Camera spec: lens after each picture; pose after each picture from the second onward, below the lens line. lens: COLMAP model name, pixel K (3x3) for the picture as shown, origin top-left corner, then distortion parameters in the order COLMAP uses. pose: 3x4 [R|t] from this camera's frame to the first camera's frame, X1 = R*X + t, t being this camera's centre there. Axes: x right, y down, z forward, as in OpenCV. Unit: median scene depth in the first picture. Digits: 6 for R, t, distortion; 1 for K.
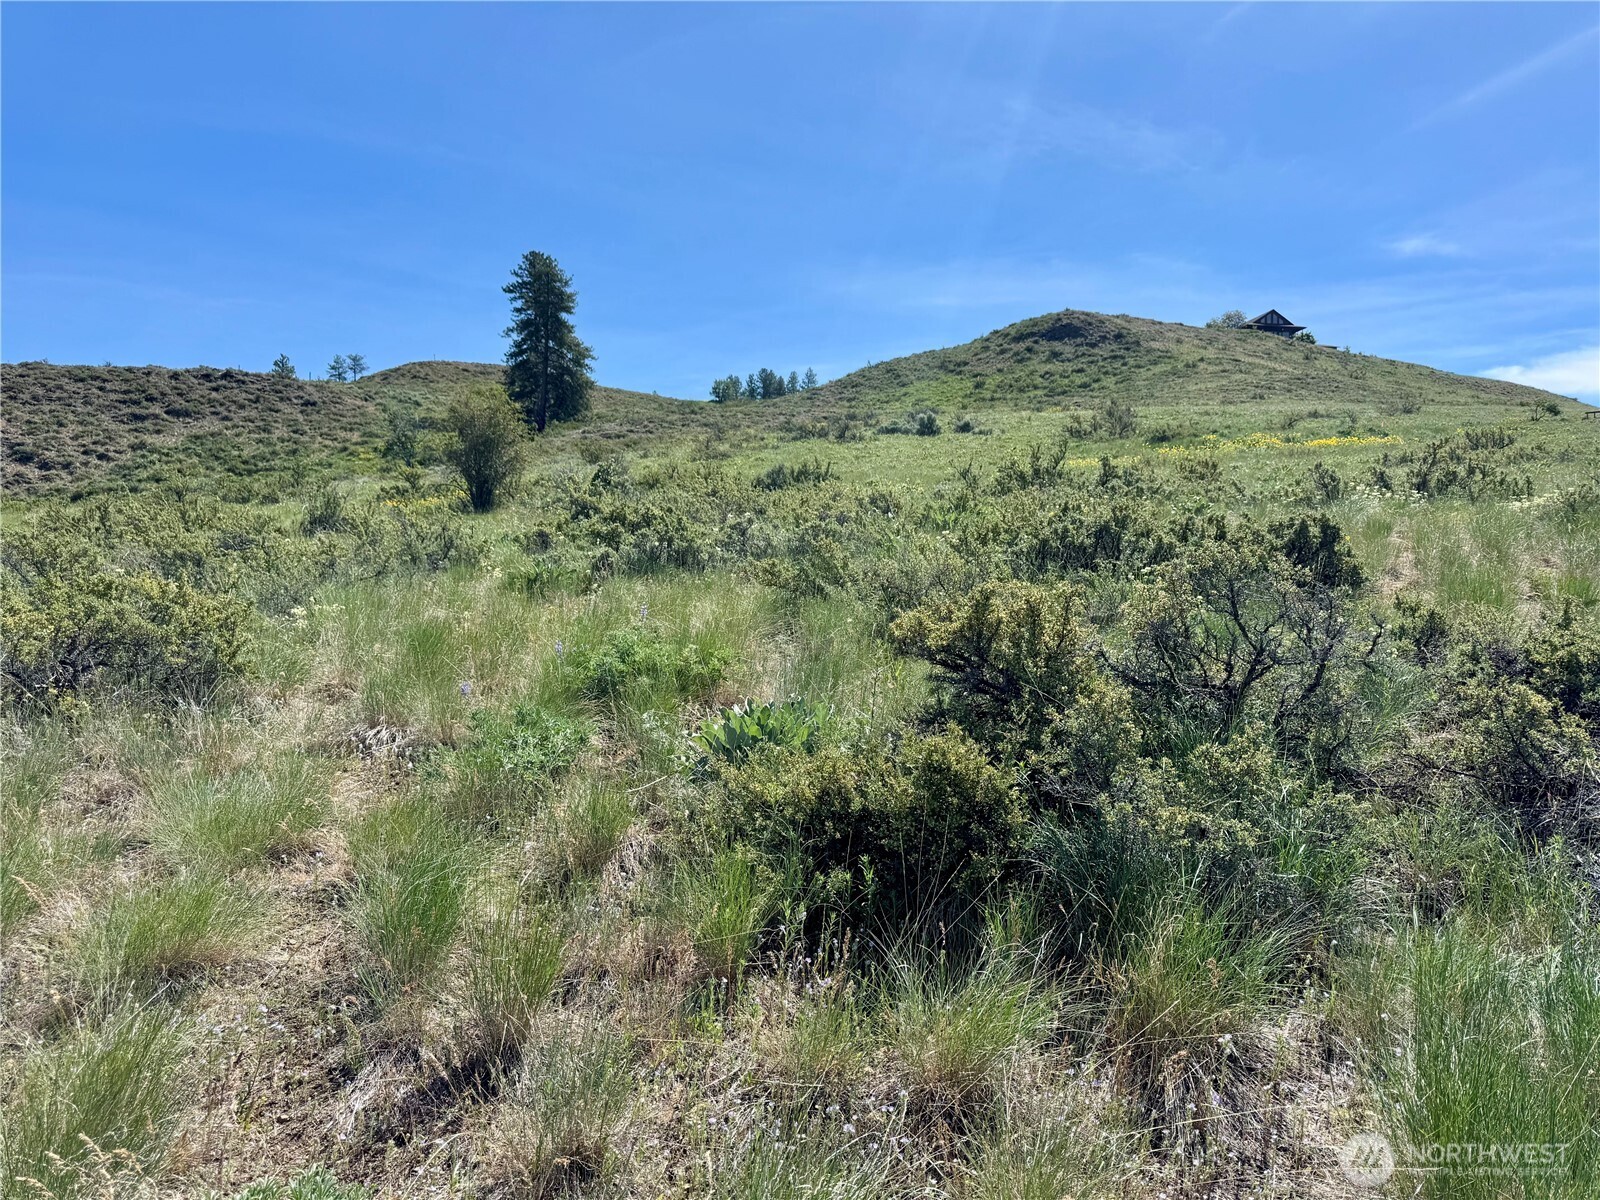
lens RADIAL K [[1123.7, 0, 798.4], [0, 1123.7, 629.6], [0, 0, 1]] dist [0.109928, -0.132059]
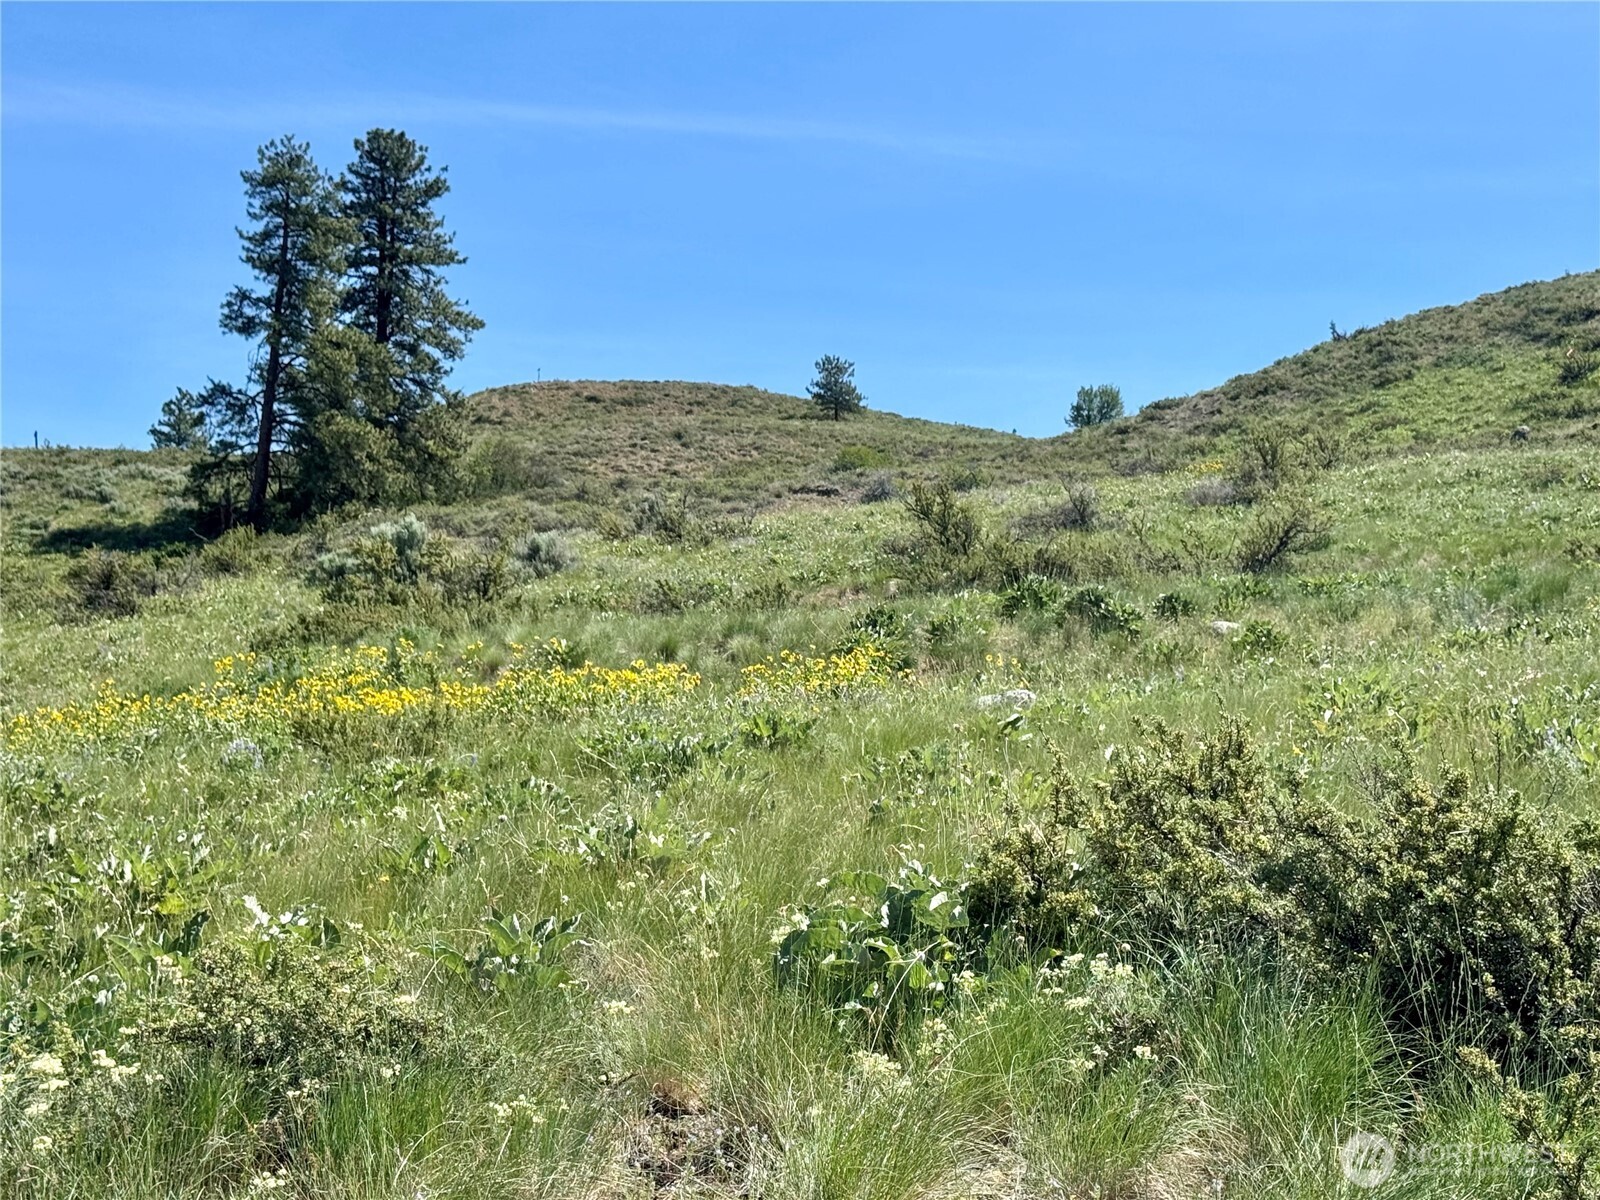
lens RADIAL K [[2548.8, 0, 800.0], [0, 2548.8, 600.0], [0, 0, 1]] dist [0.114294, -0.009895]
pose [[0.935488, -0.022299, -0.352655, 0.203203], [-0.024147, 0.991640, -0.126756, -0.035692], [0.352534, 0.127094, 0.927128, 0.166554]]
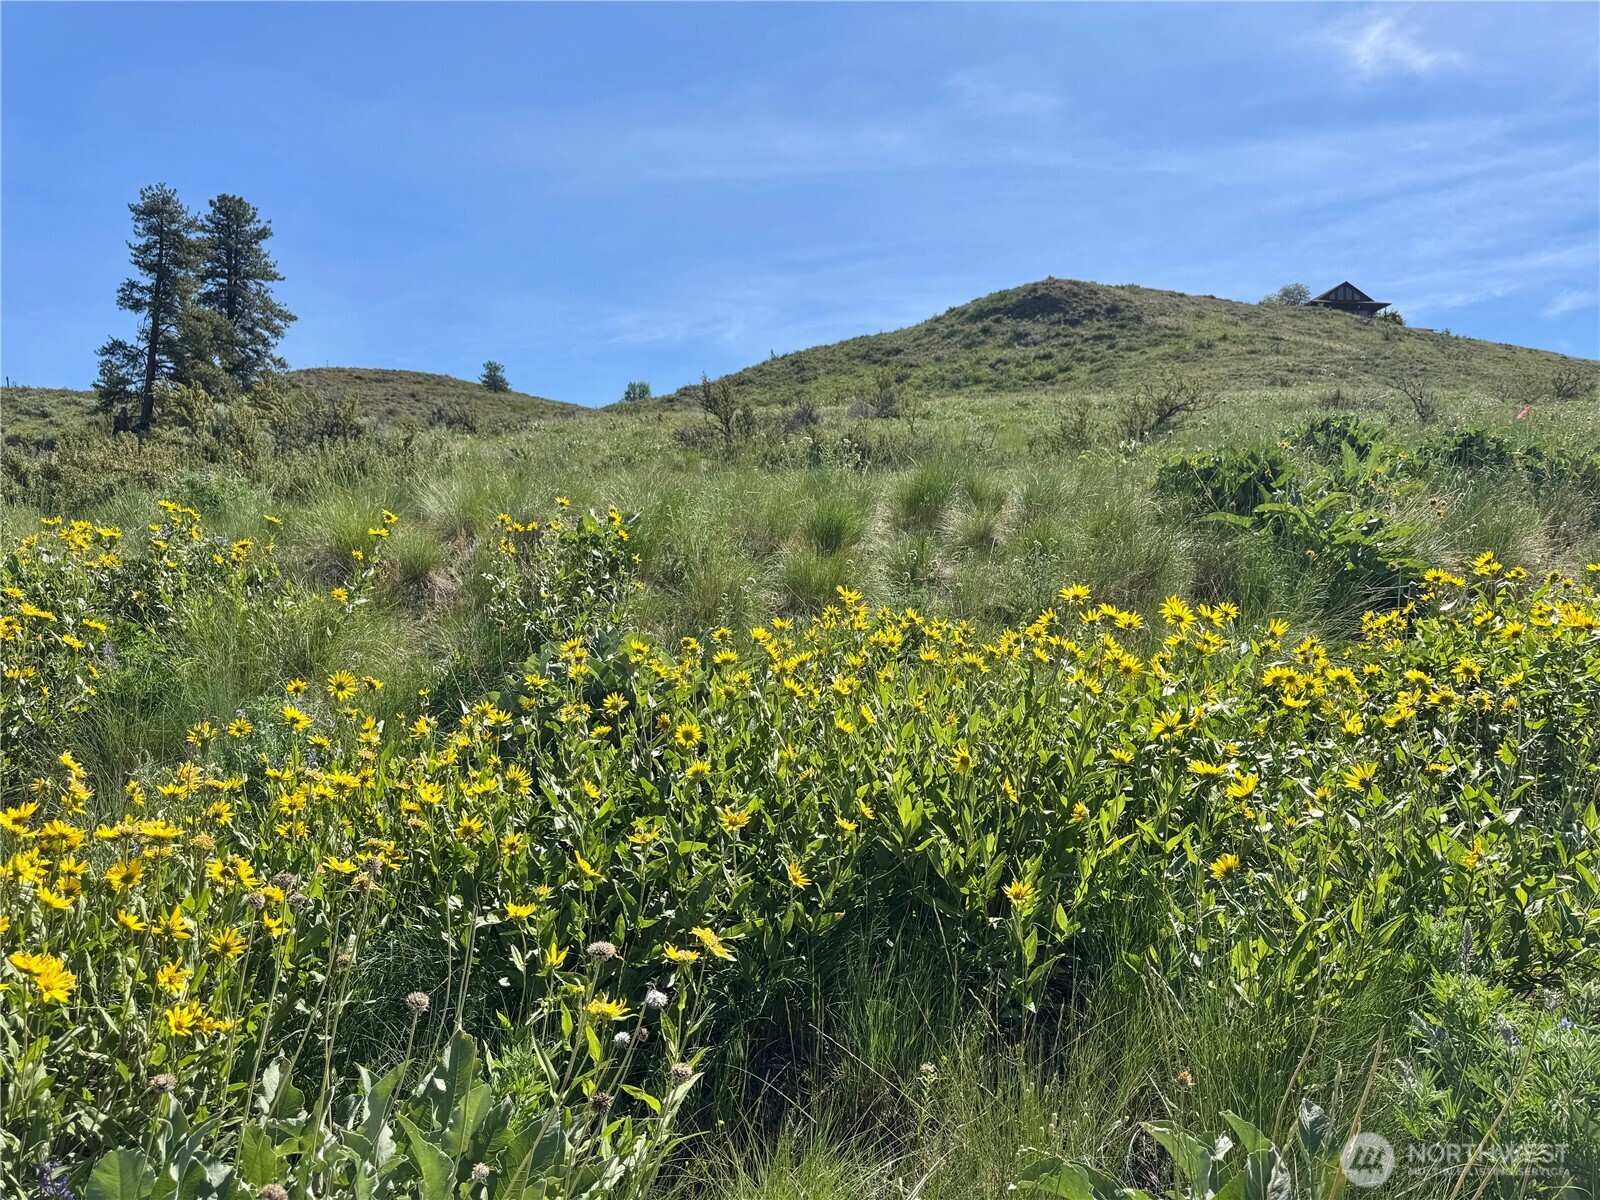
lens RADIAL K [[1130.8, 0, 800.0], [0, 1130.8, 600.0], [0, 0, 1]] dist [0.120615, -0.180111]
pose [[0.997291, -0.000676, -0.073549, 0.140684], [-0.002070, 0.999304, -0.037248, -0.049428], [0.073523, 0.037299, 0.996596, 0.280021]]
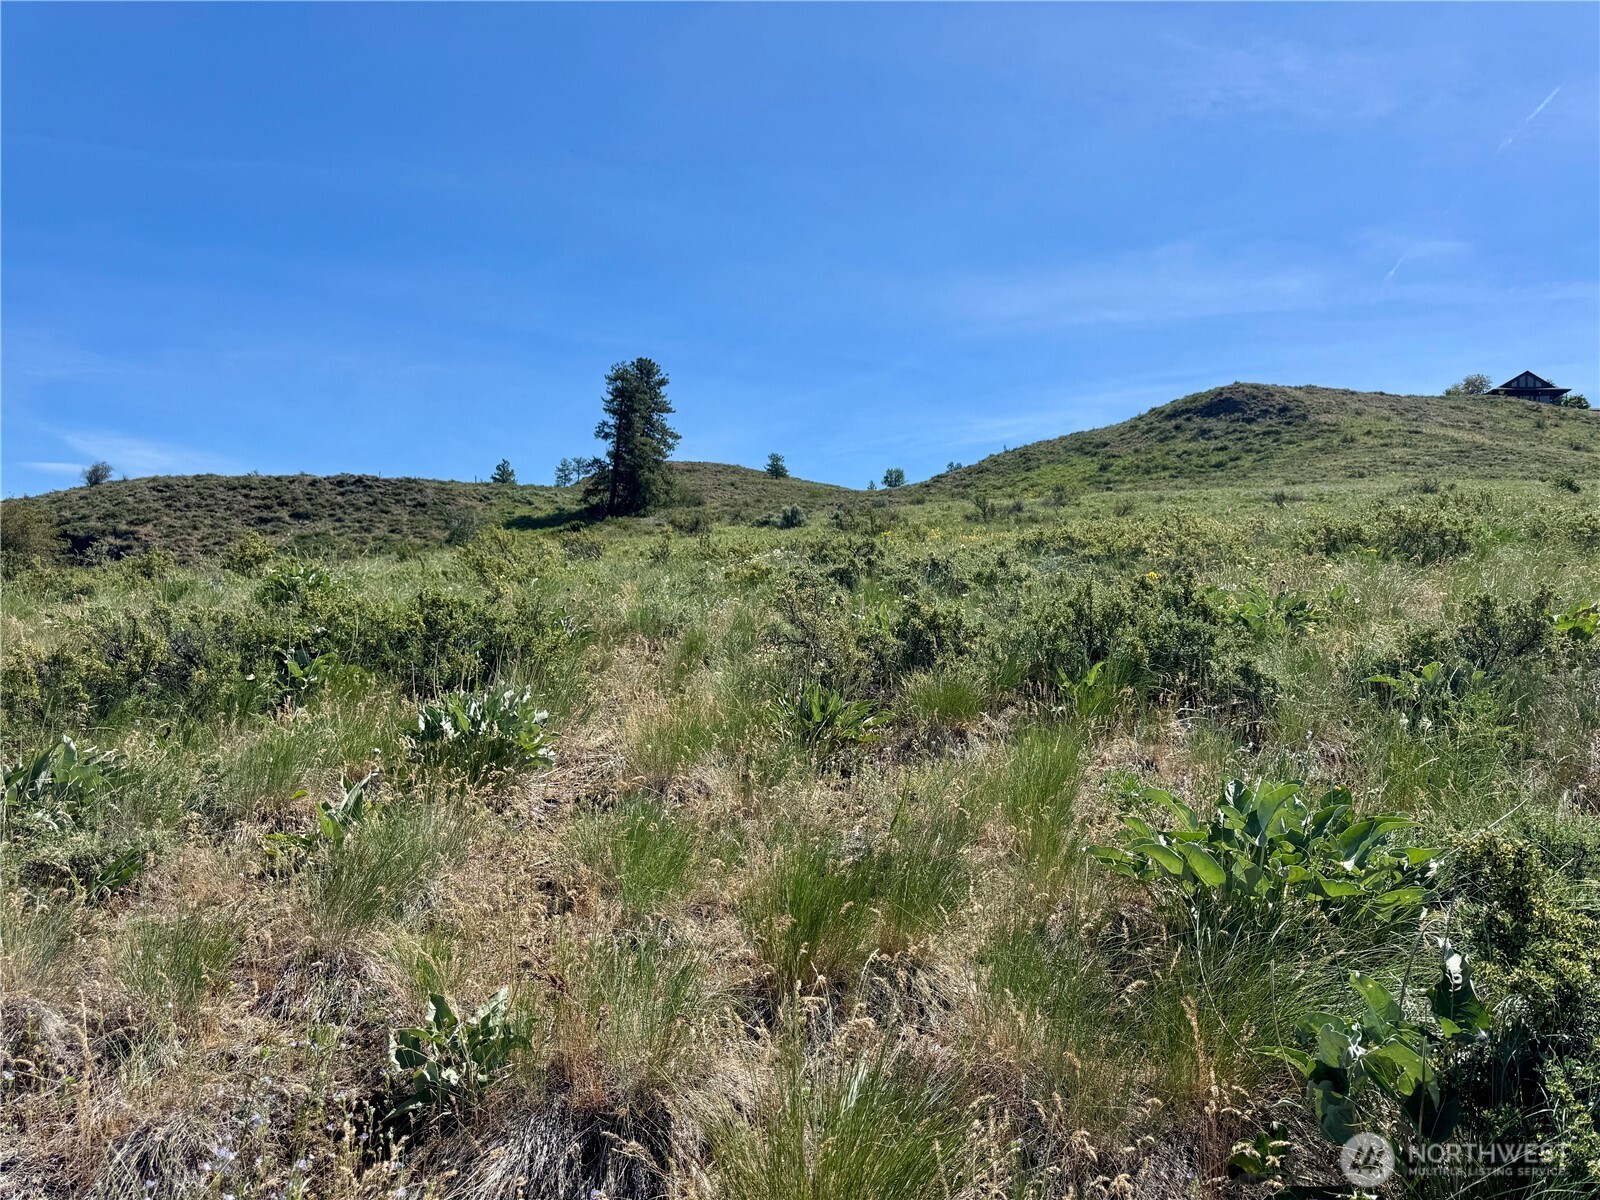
lens RADIAL K [[1132.4, 0, 798.1], [0, 1132.4, 618.1], [0, 0, 1]] dist [0.115797, -0.177733]
pose [[0.962050, 0.007762, -0.272763, 0.164499], [-0.031044, 0.996219, -0.081145, -0.008892], [0.271102, 0.086533, 0.958653, 0.043107]]
